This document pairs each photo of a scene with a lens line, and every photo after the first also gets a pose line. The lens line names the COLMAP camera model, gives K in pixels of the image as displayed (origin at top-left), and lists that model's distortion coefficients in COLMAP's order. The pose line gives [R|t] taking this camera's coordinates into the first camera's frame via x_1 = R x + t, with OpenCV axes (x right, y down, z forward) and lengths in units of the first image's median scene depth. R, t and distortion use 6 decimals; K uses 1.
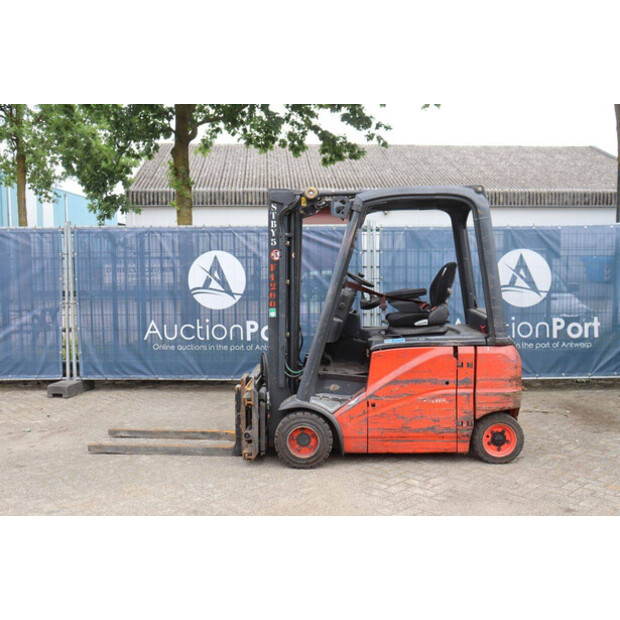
lens RADIAL K [[666.6, 0, 311.5], [0, 666.6, 306.2], [0, 0, 1]] dist [-0.057735, 0.035723]
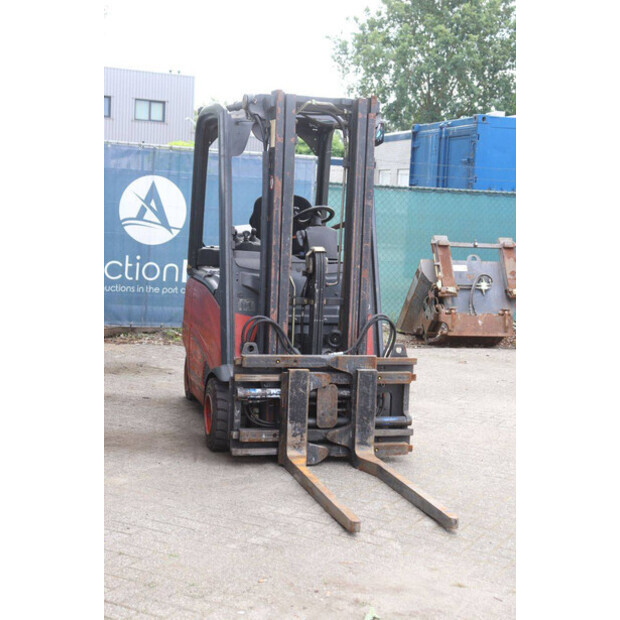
lens RADIAL K [[1047.9, 0, 310.0], [0, 1047.9, 310.0], [0, 0, 1]] dist [0.130222, 0.059523]
pose [[-0.307857, -0.104687, 0.945656, -1.200621], [0.028705, 0.992454, 0.119213, -0.082687], [-0.950999, 0.063846, -0.302529, 1.462362]]
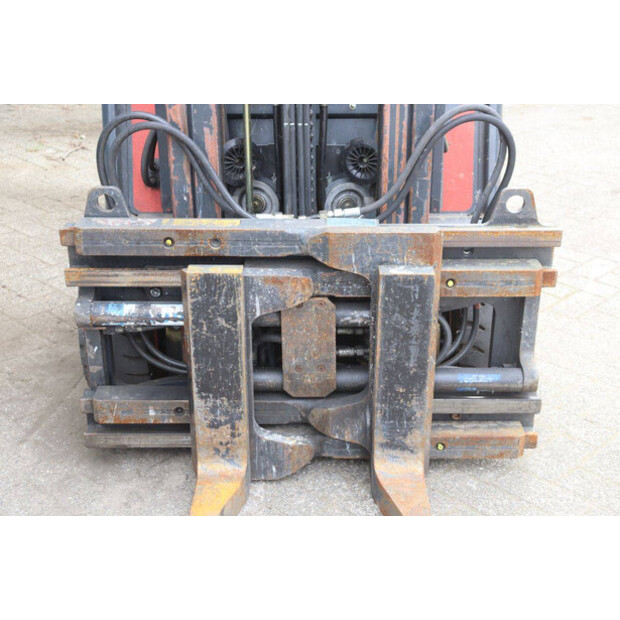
lens RADIAL K [[916.0, 0, 310.0], [0, 916.0, 310.0], [0, 0, 1]] dist [0.087061, 0.083733]
pose [[-0.036295, -0.423167, 0.905324, -0.462927], [0.073324, 0.902352, 0.424717, -0.022715], [-0.996647, 0.081797, -0.001723, 1.092183]]
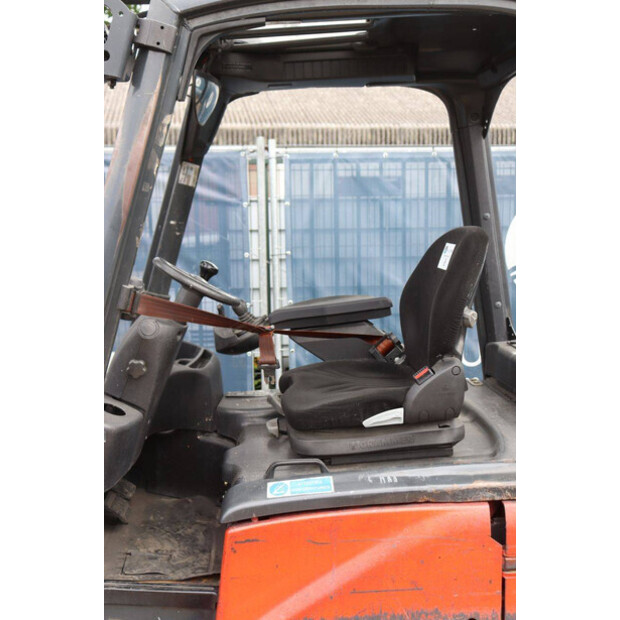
lens RADIAL K [[734.9, 0, 310.0], [0, 734.9, 310.0], [0, 0, 1]] dist [-0.018542, -0.008508]
pose [[0.994561, -0.021510, 0.101915, 0.095726], [0.015410, 0.998064, 0.060264, -0.049875], [-0.103013, -0.058365, 0.992966, 0.663508]]
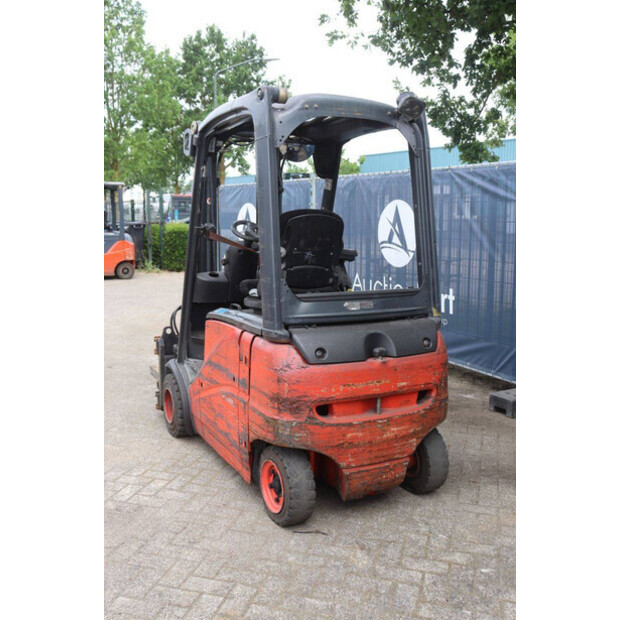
lens RADIAL K [[640.6, 0, 294.0], [0, 640.6, 311.6], [0, 0, 1]] dist [-0.111788, 0.208280]
pose [[0.483248, 0.140550, -0.864128, 0.799033], [-0.074481, 0.990051, 0.119379, -0.041858], [0.872310, 0.006671, 0.488908, 0.706518]]
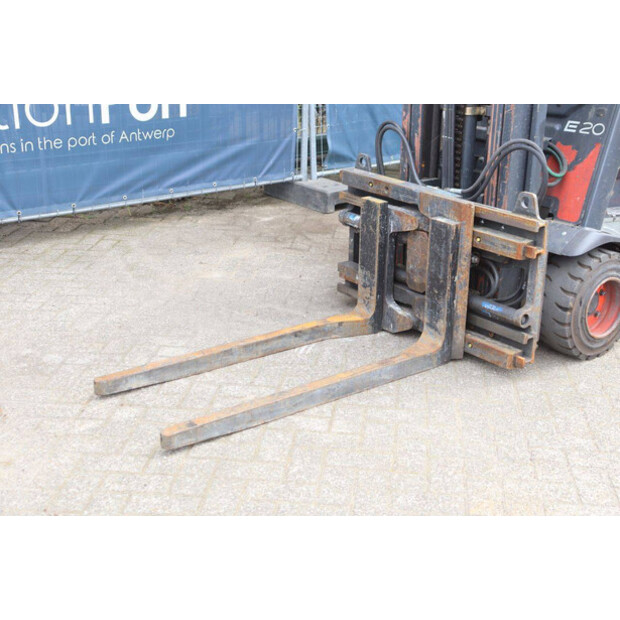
lens RADIAL K [[916.0, 0, 310.0], [0, 916.0, 310.0], [0, 0, 1]] dist [0.087061, 0.083733]
pose [[0.770976, -0.209160, 0.601538, -0.609006], [0.034440, 0.956842, 0.288562, -0.008564], [-0.635932, -0.201757, 0.744905, 0.600421]]
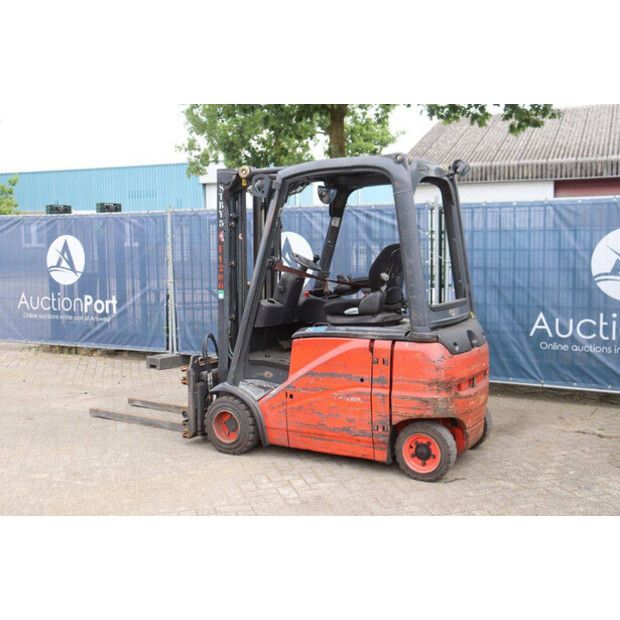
lens RADIAL K [[716.1, 0, 310.0], [0, 716.1, 310.0], [0, 0, 1]] dist [-0.009529, 0.045395]
pose [[0.883682, 0.044016, -0.466014, 0.572672], [-0.032150, 0.998925, 0.033385, -0.007564], [0.466983, -0.014519, 0.884147, 0.120712]]
